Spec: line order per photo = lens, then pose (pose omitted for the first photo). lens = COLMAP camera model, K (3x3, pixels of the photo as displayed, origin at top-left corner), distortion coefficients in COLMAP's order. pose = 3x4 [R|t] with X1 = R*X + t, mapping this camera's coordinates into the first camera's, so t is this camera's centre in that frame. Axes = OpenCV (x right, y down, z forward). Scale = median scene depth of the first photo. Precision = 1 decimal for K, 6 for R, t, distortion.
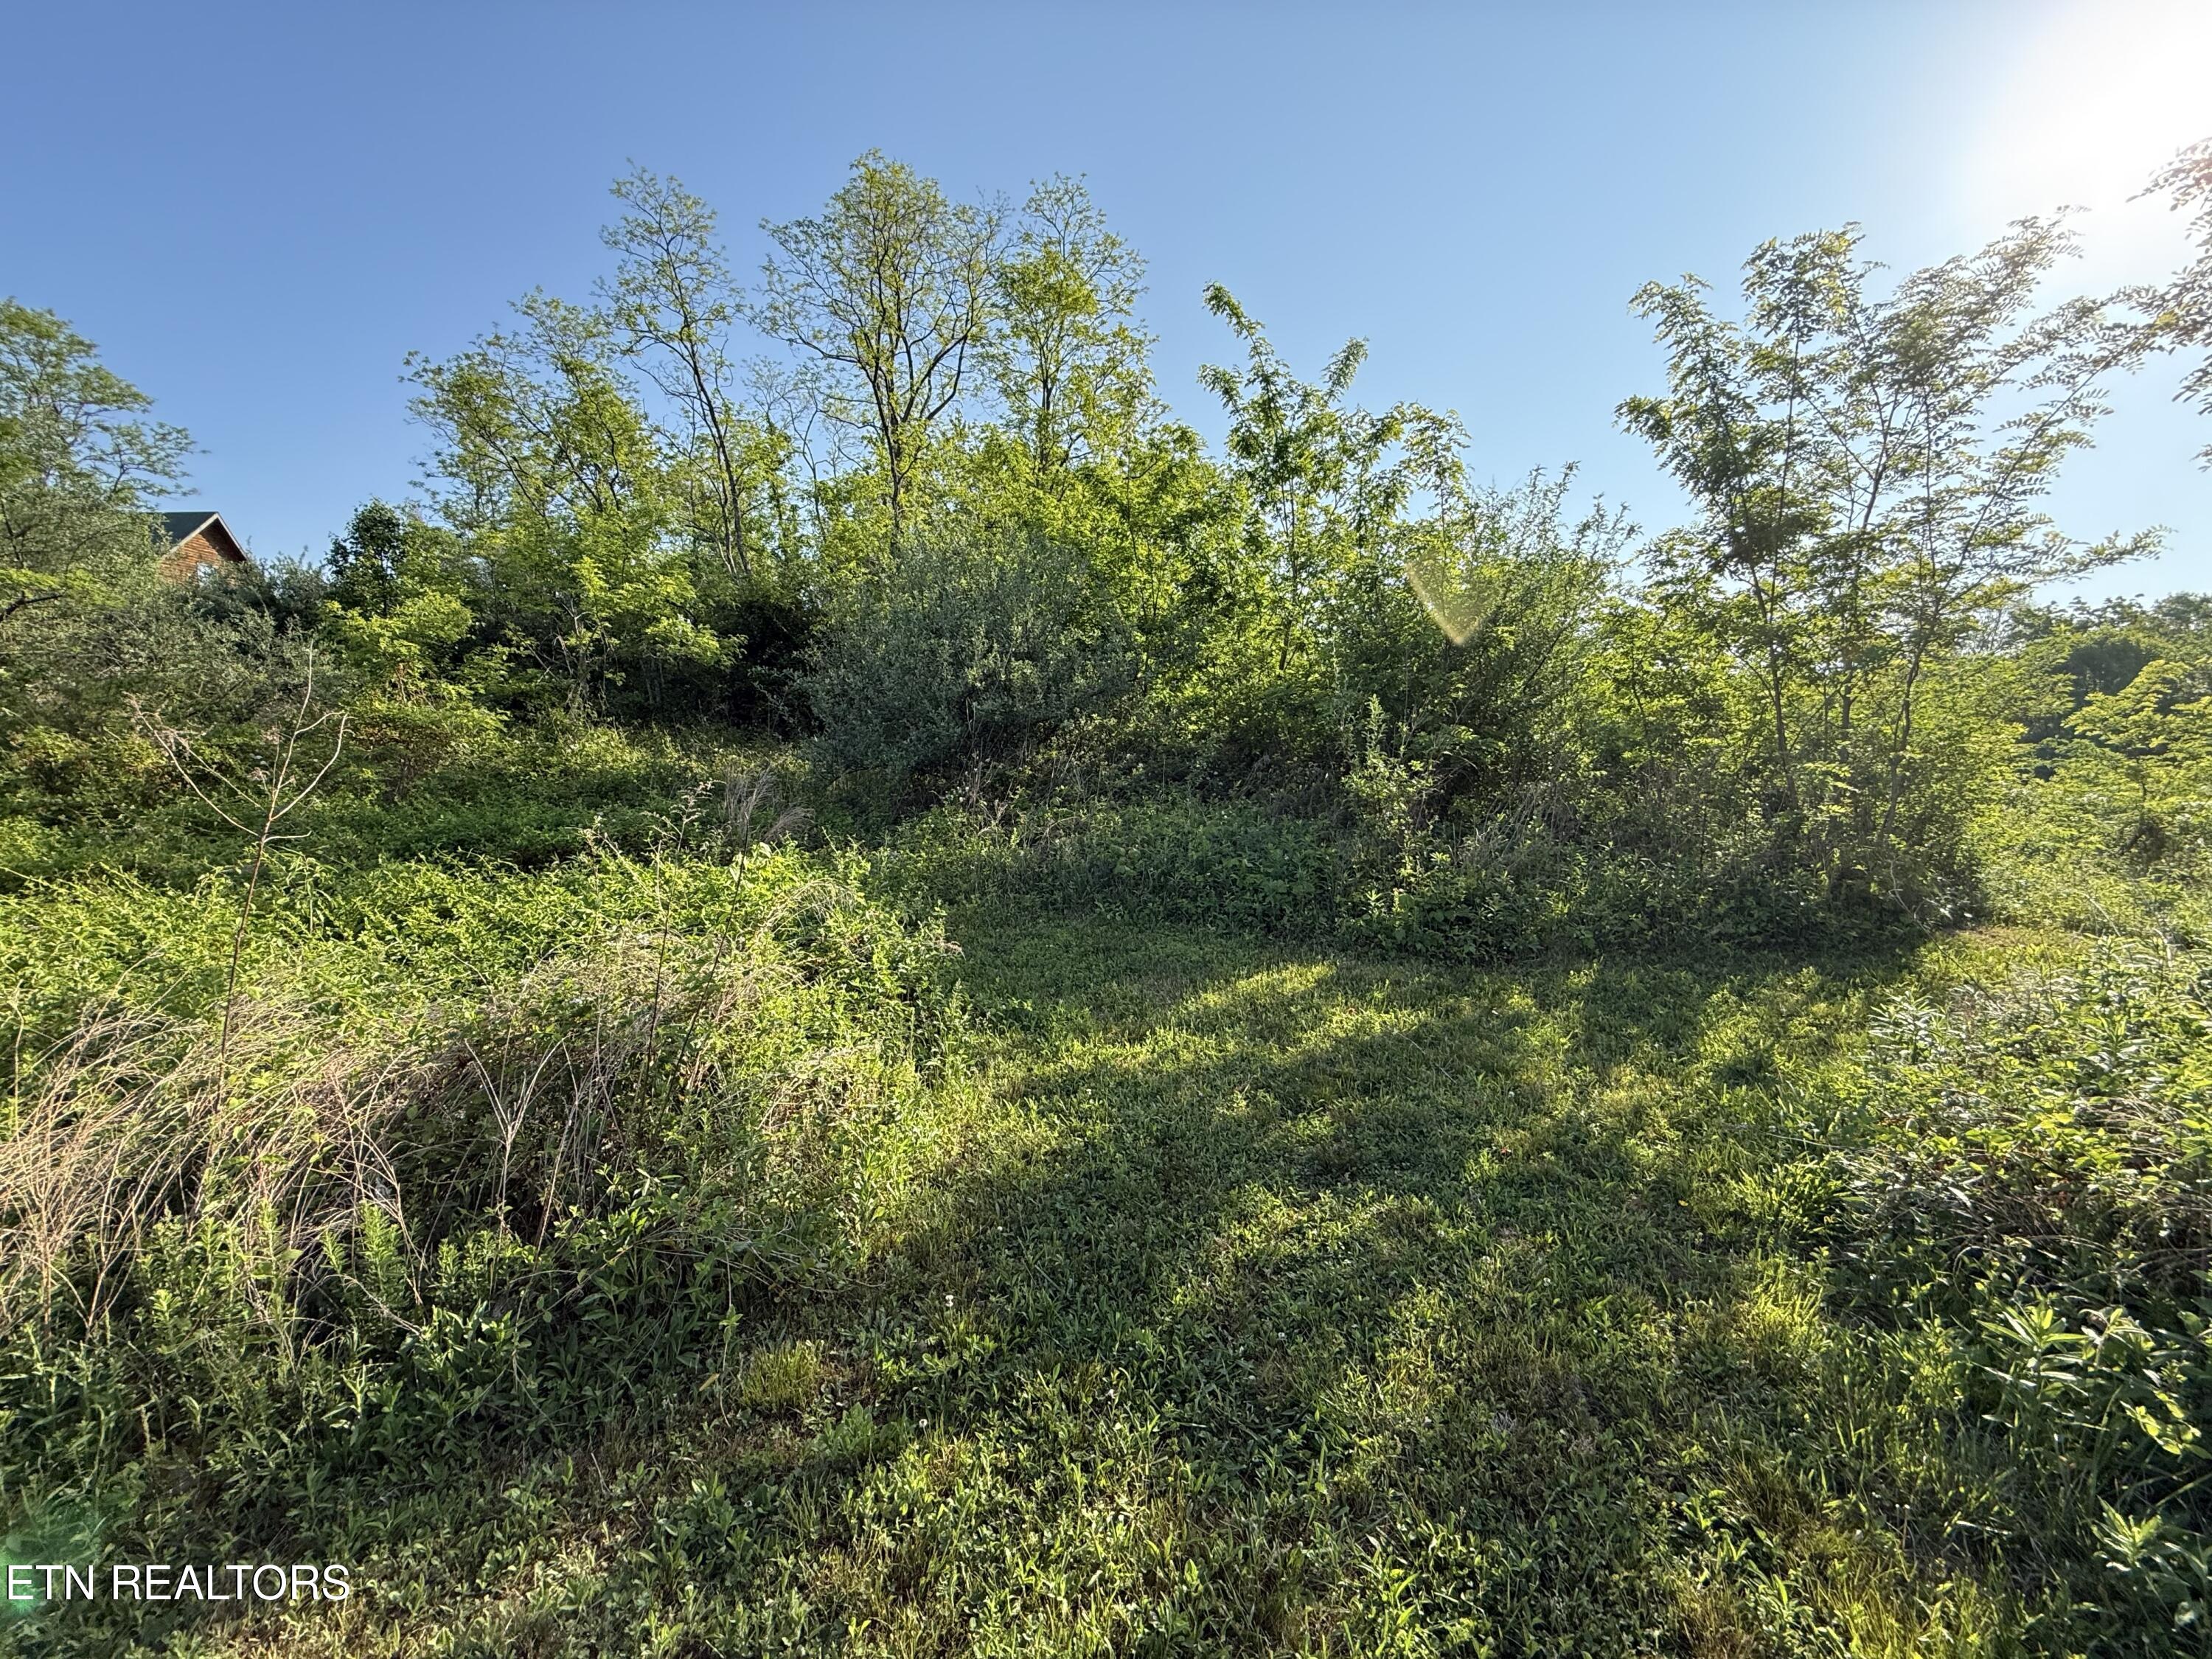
lens RADIAL K [[880.3, 0, 1100.9], [0, 880.3, 830.5], [0, 0, 1]] dist [-0.000103, 0.000022]
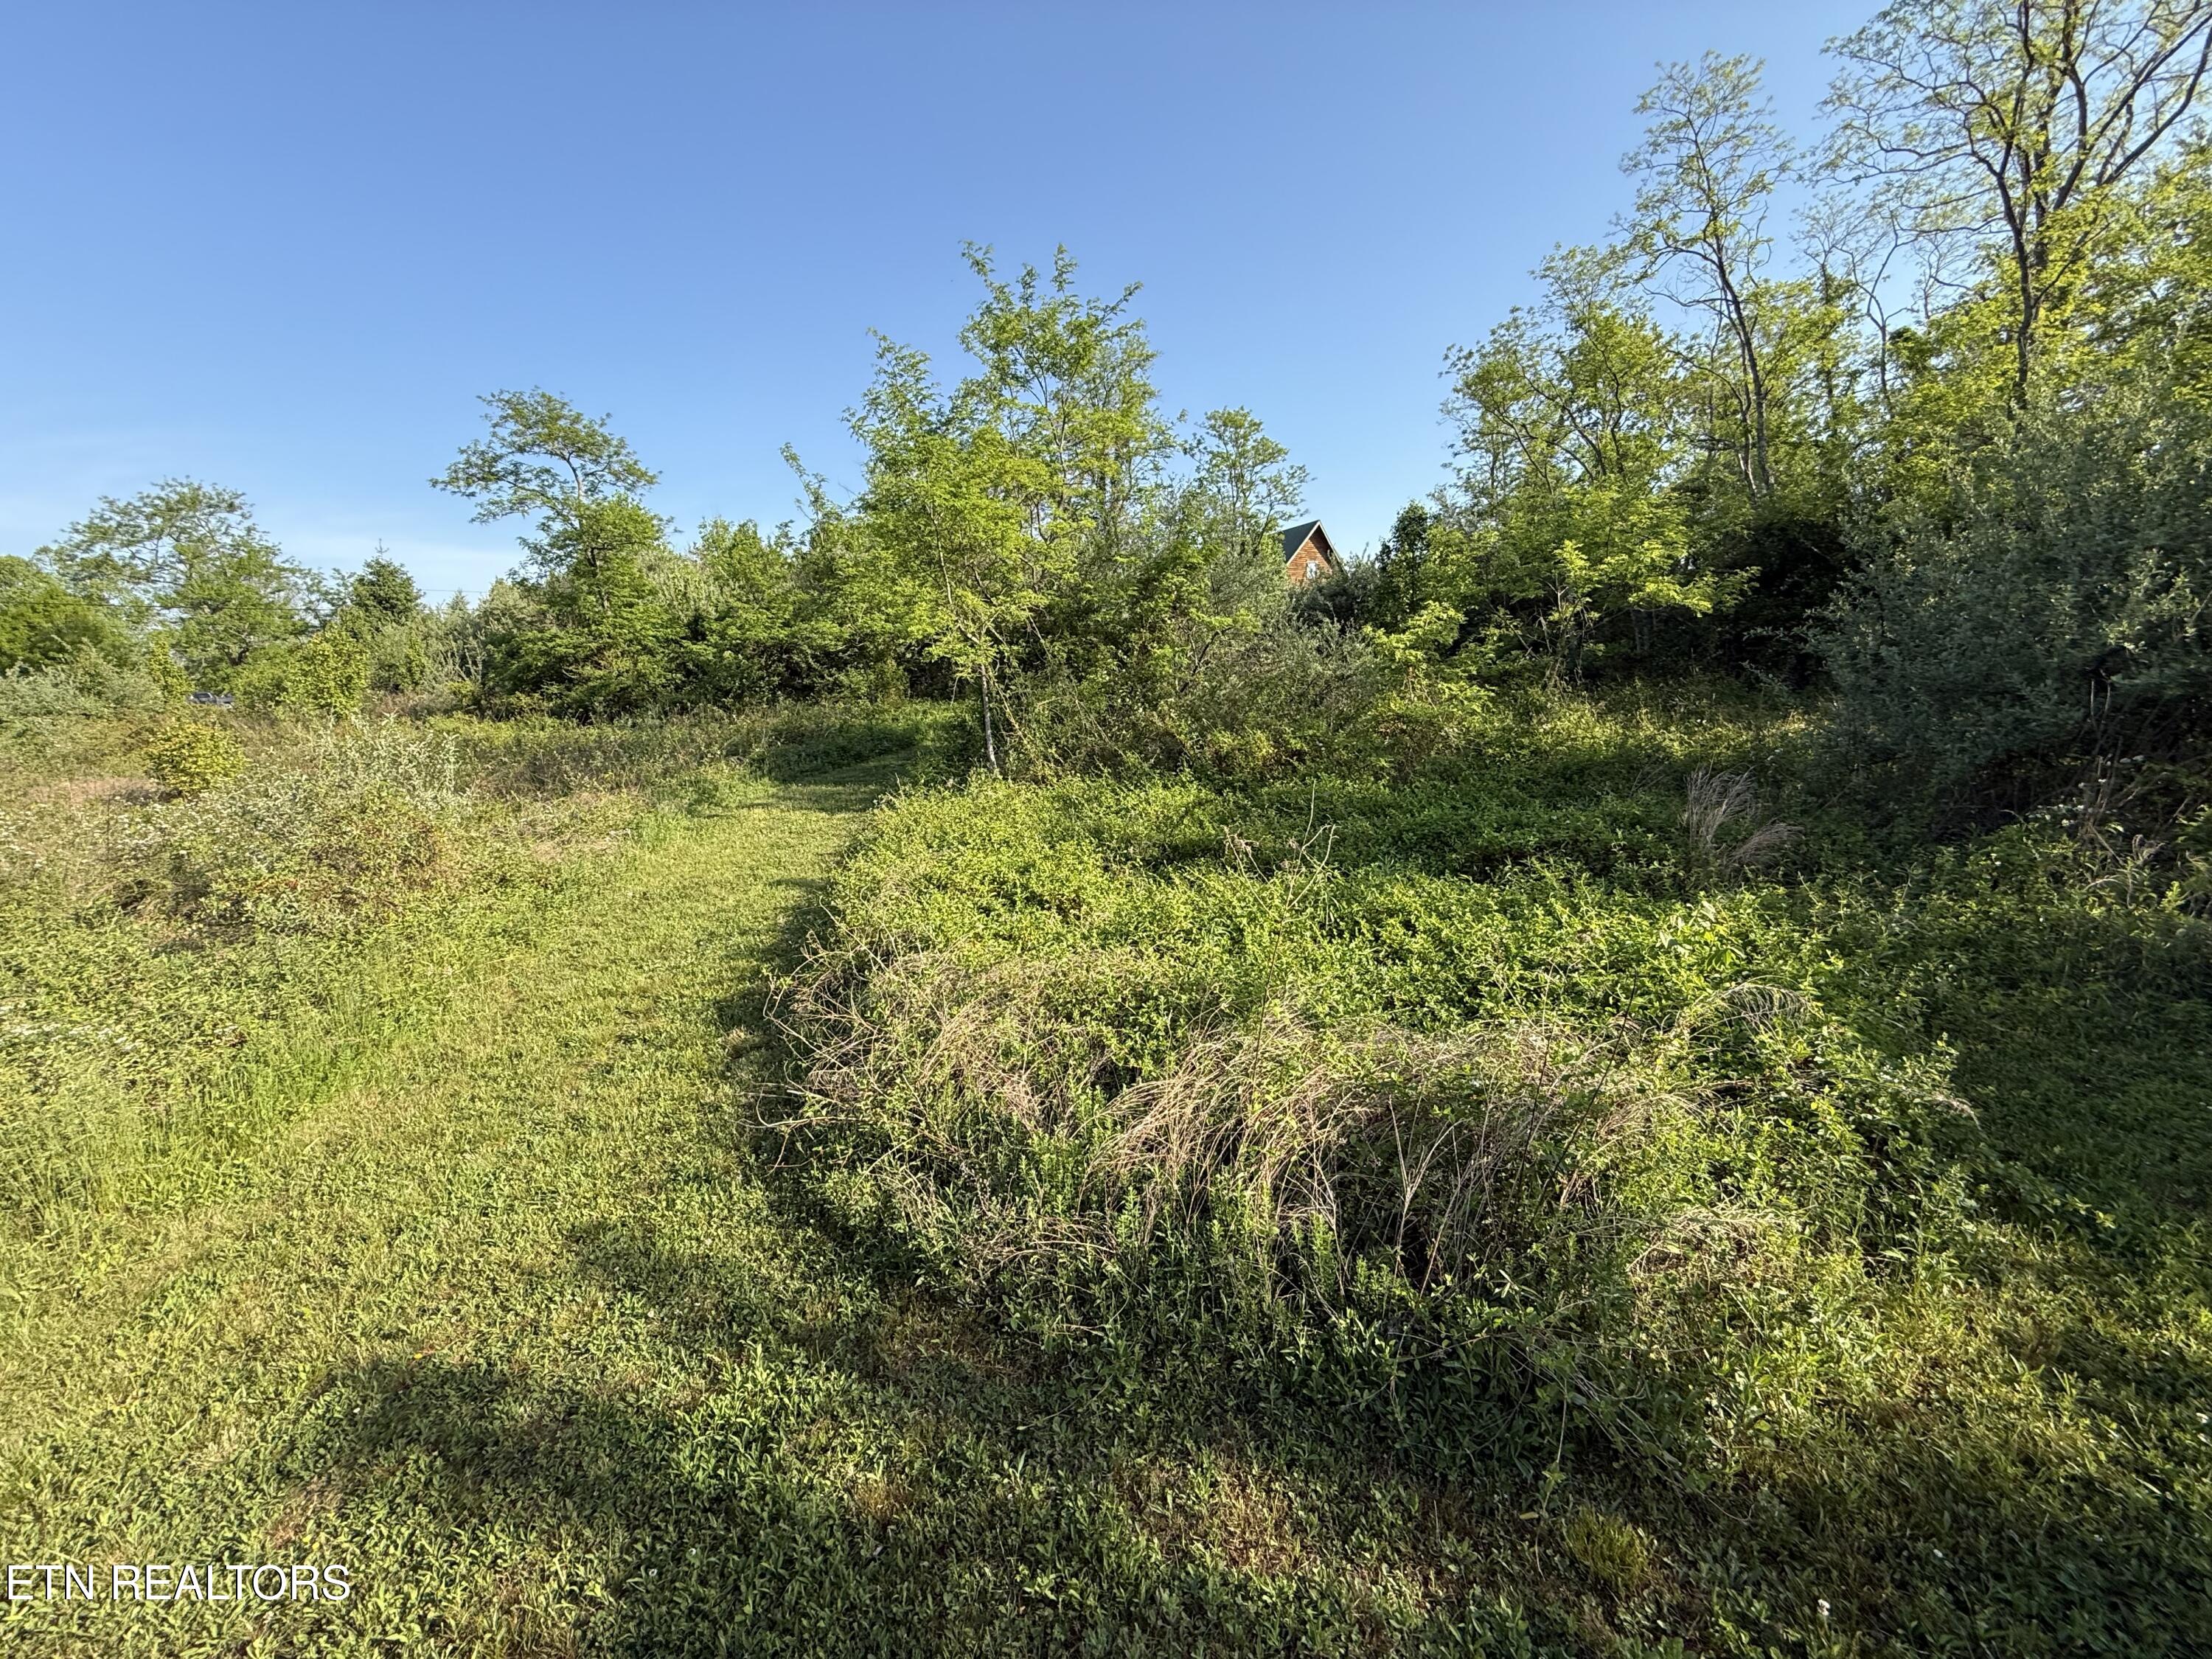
lens RADIAL K [[880.3, 0, 1099.5], [0, 880.3, 829.2], [0, 0, 1]] dist [-0.000103, 0.000022]
pose [[0.521860, 0.092499, -0.848001, 0.028750], [-0.024498, 0.995319, 0.093493, -0.069477], [0.852679, -0.028016, 0.521683, -0.004441]]
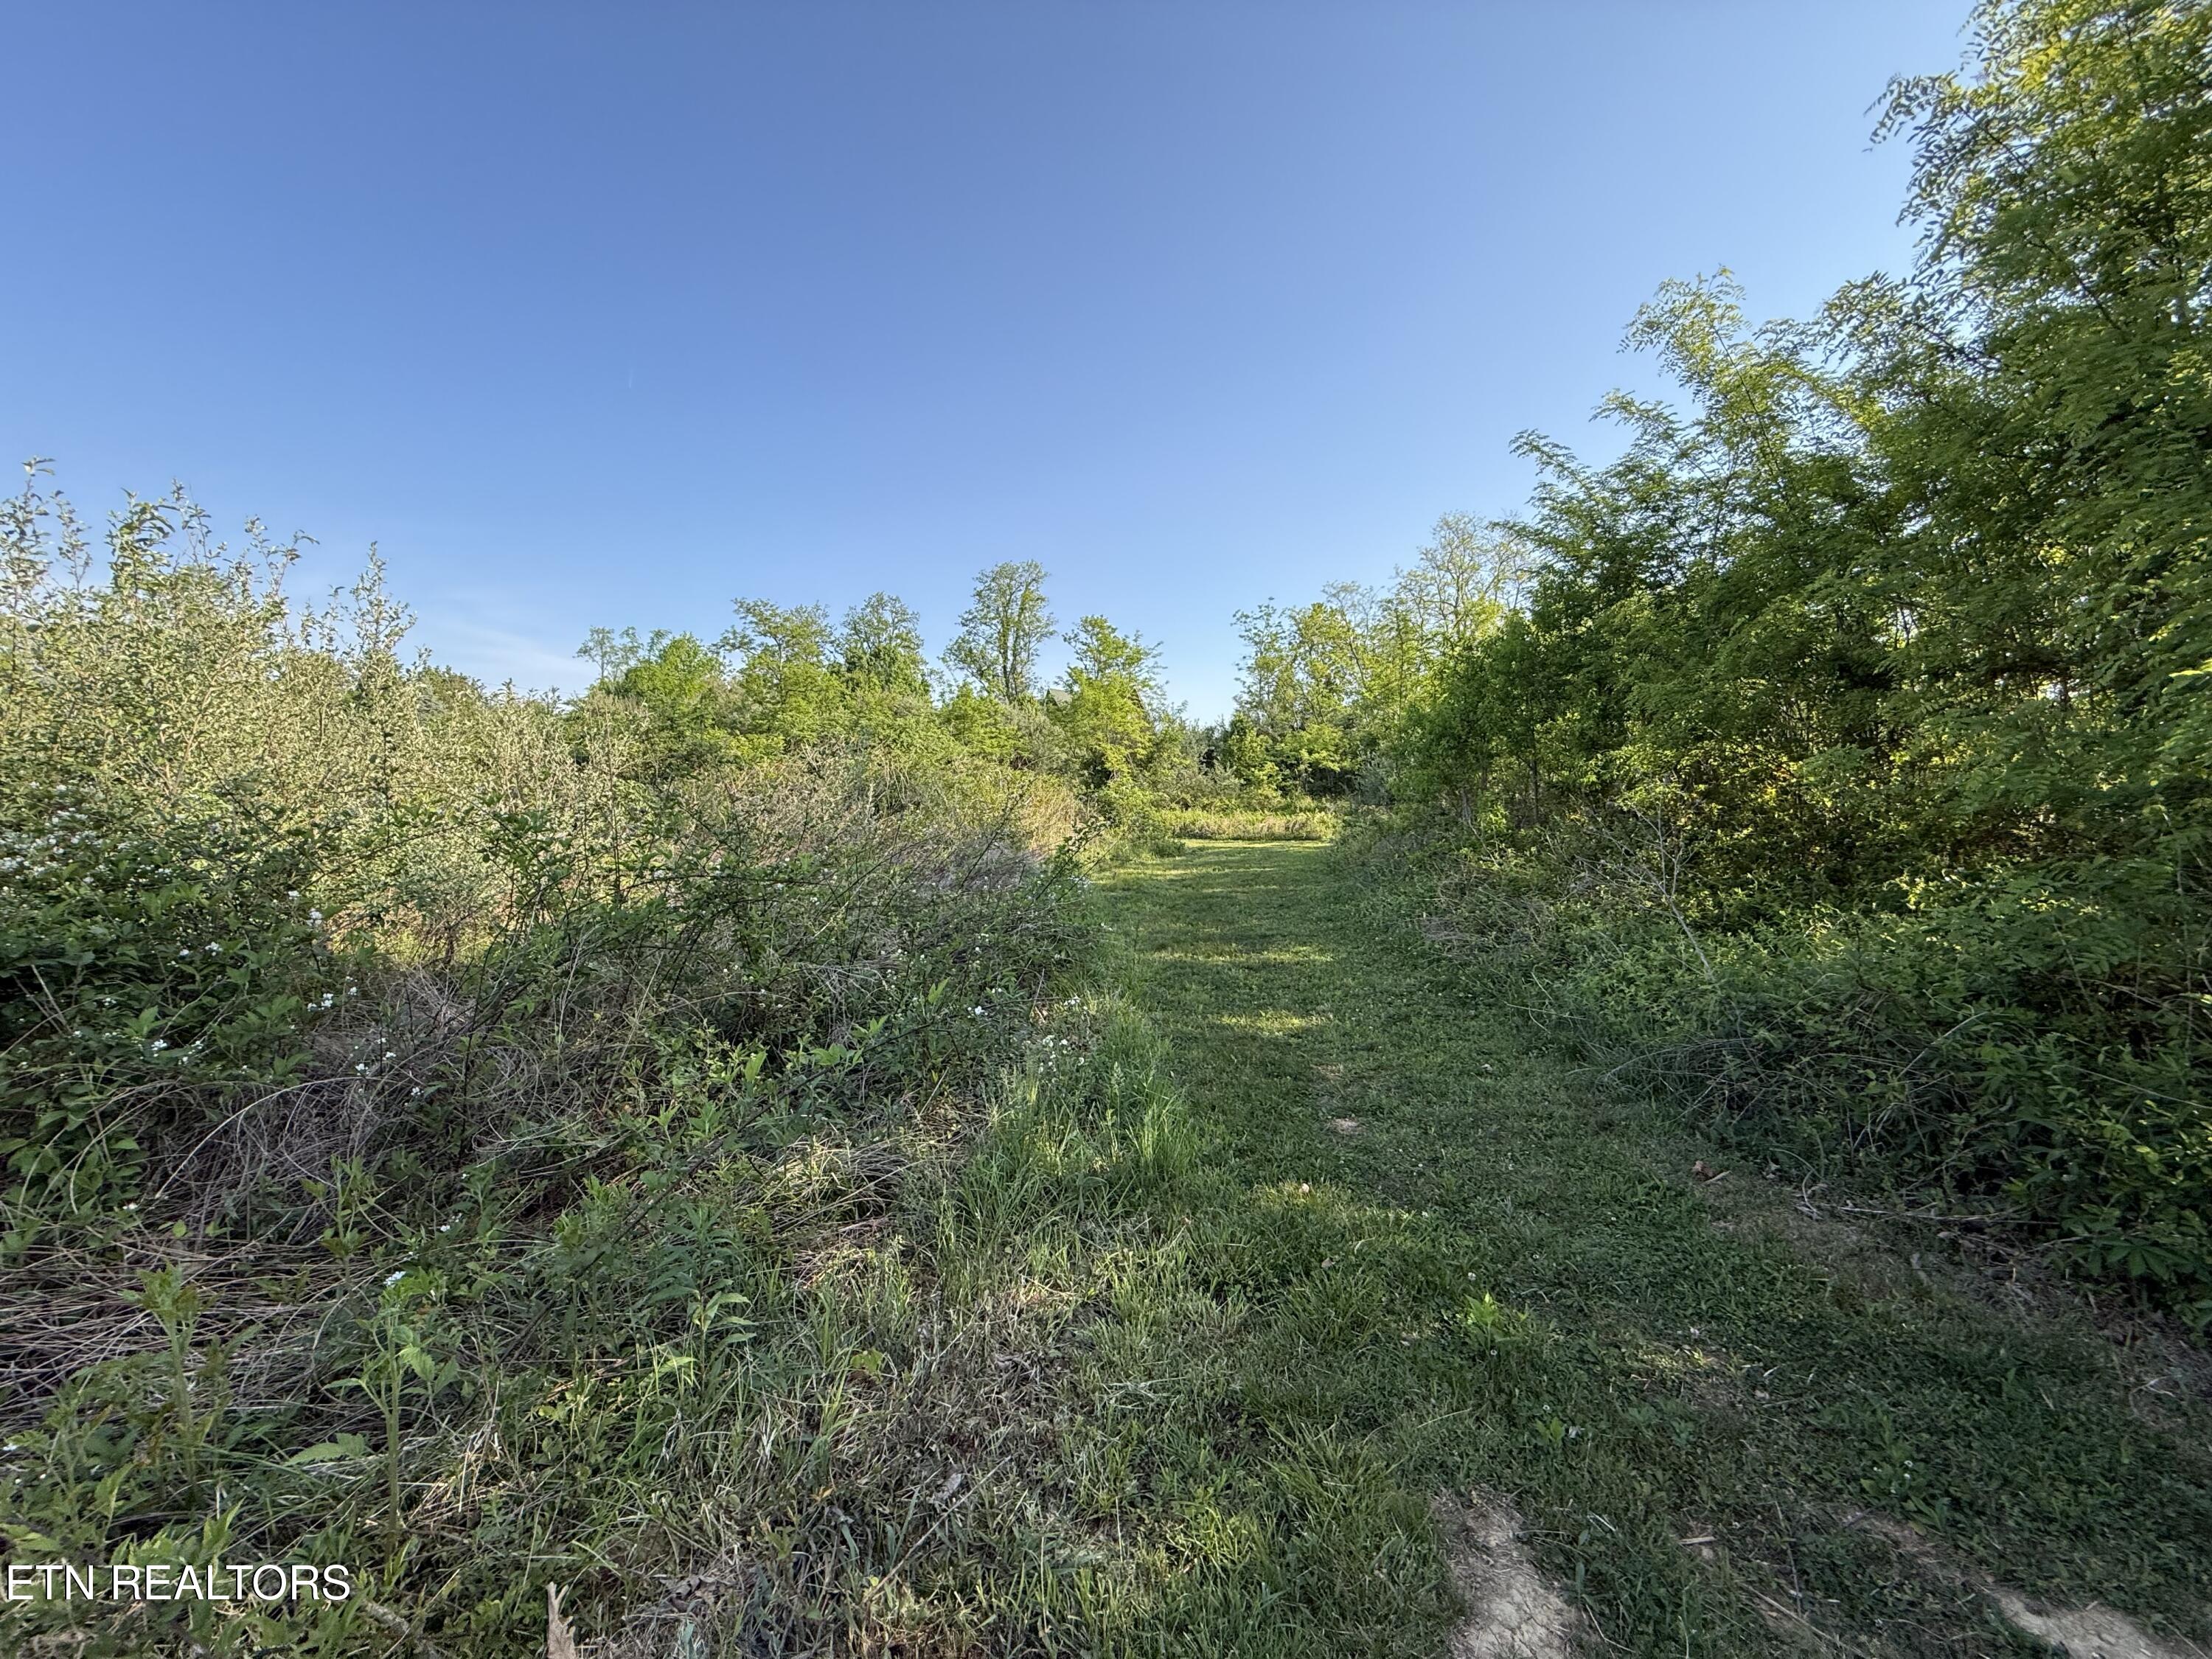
lens RADIAL K [[880.3, 0, 1100.1], [0, 880.3, 830.8], [0, 0, 1]] dist [-0.000103, 0.000022]
pose [[0.724861, 0.009764, -0.688826, 1.528342], [-0.064314, 0.996492, -0.053554, 0.320381], [0.685886, 0.083120, 0.722946, -2.533571]]
